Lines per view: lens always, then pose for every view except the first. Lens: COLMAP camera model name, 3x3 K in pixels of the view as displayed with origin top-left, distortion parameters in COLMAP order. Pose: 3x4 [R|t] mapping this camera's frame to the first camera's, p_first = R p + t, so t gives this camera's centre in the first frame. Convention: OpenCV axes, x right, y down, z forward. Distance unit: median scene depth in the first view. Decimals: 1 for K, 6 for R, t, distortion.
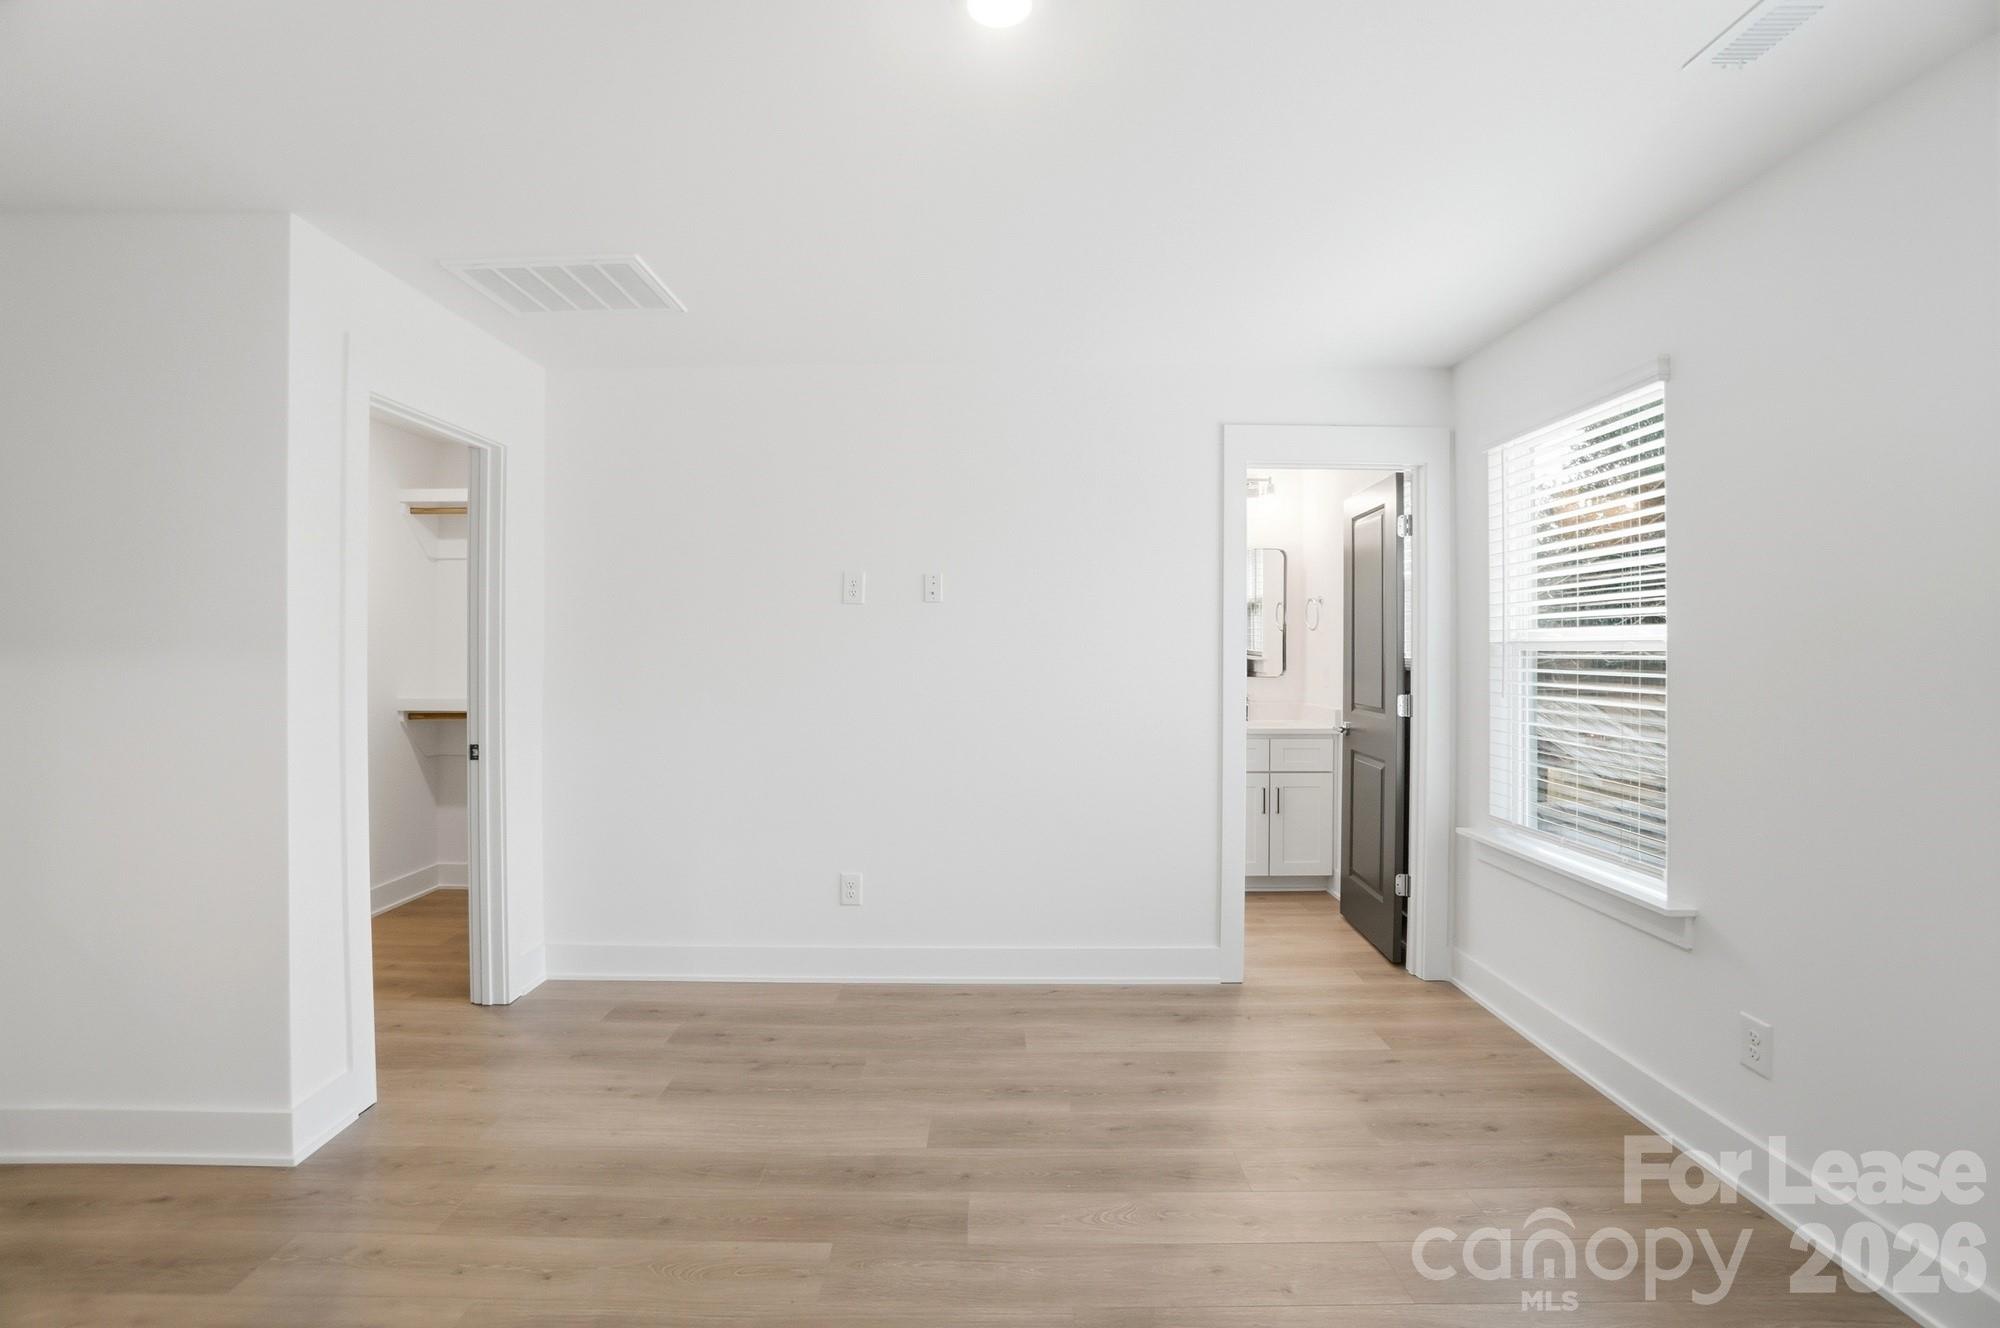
lens RADIAL K [[904.5, 0, 985.4], [0, 904.5, 648.2], [0, 0, 1]] dist [-0.051457, 0.016798]
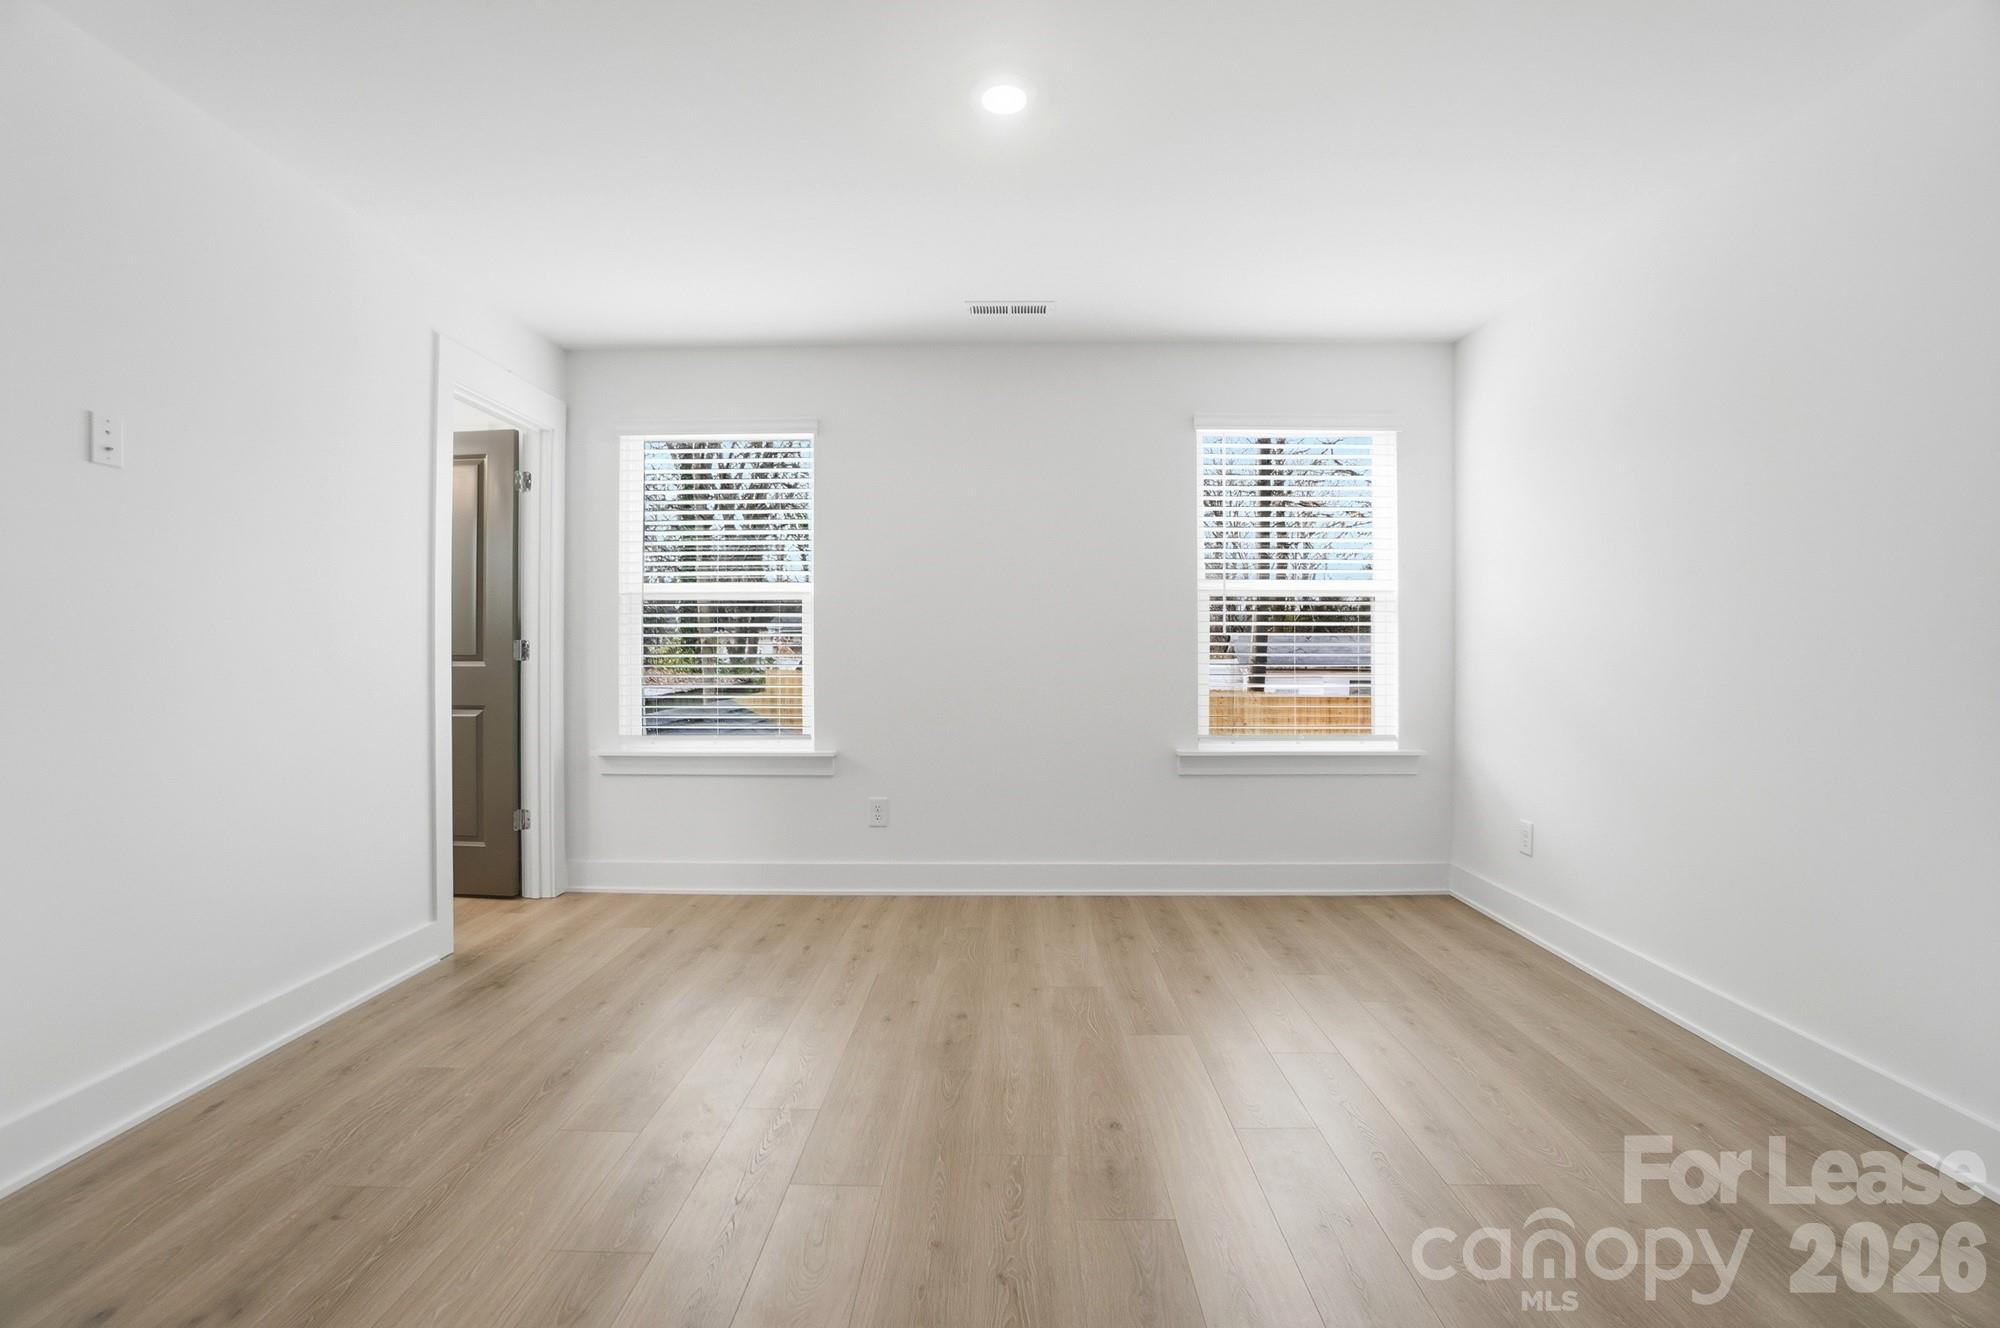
lens RADIAL K [[904.5, 0, 1005.6], [0, 904.5, 647.5], [0, 0, 1]] dist [-0.051457, 0.016798]
pose [[0.002680, -0.000278, 0.999996, -0.682390], [0.002499, 0.999997, 0.000272, 0.072524], [-0.999993, 0.002499, 0.002681, 0.484966]]
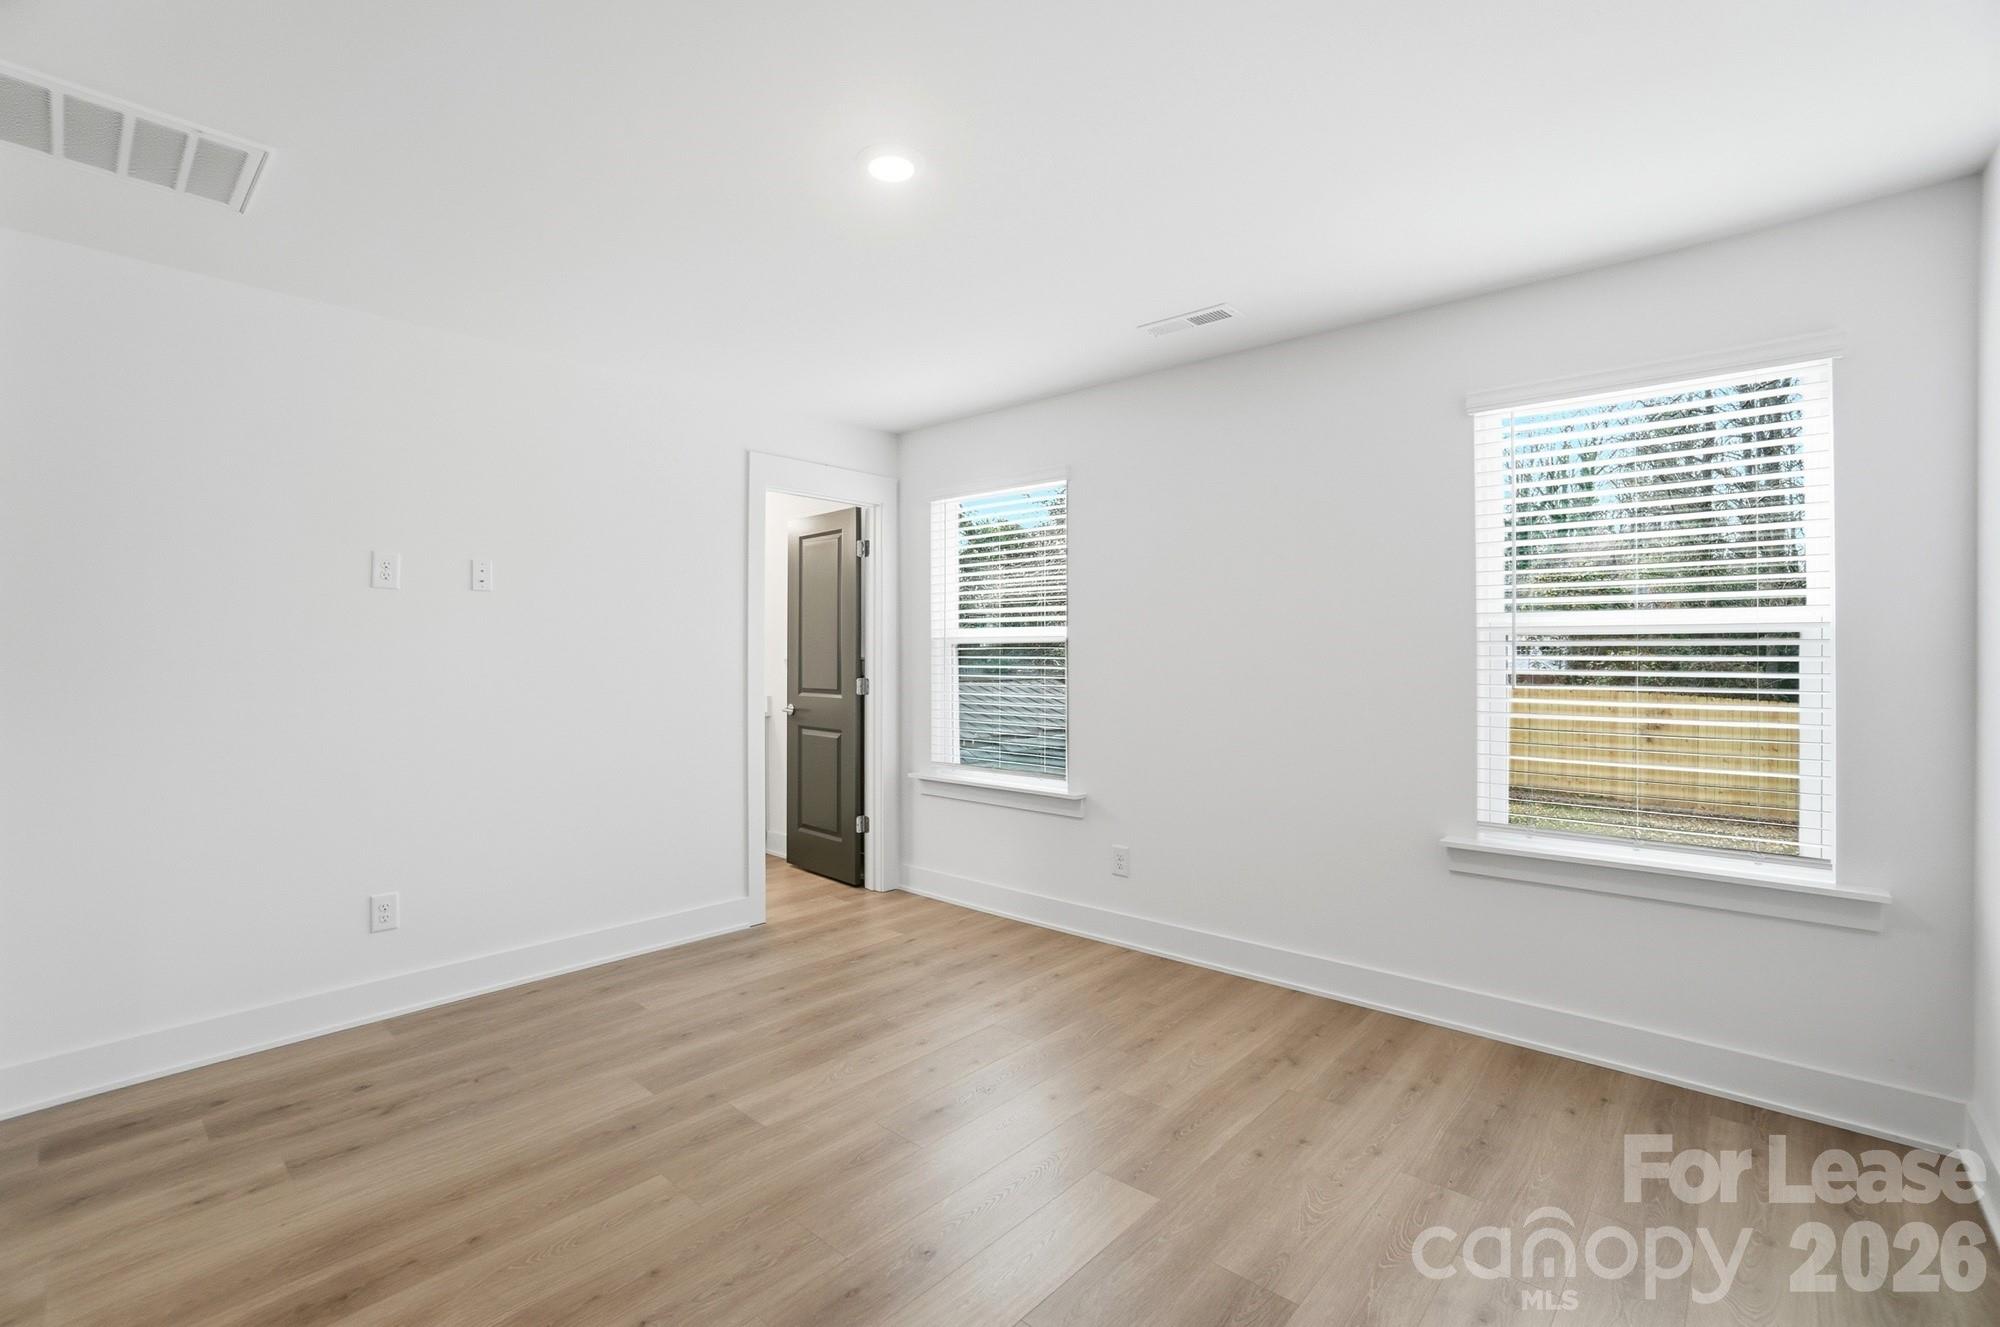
lens RADIAL K [[904.5, 0, 998.4], [0, 904.5, 653.1], [0, 0, 1]] dist [-0.051457, 0.016798]
pose [[0.660665, -0.002767, 0.750676, -0.449489], [0.002434, 0.999996, 0.001544, 0.016211], [-0.750677, 0.000807, 0.660669, -0.023456]]
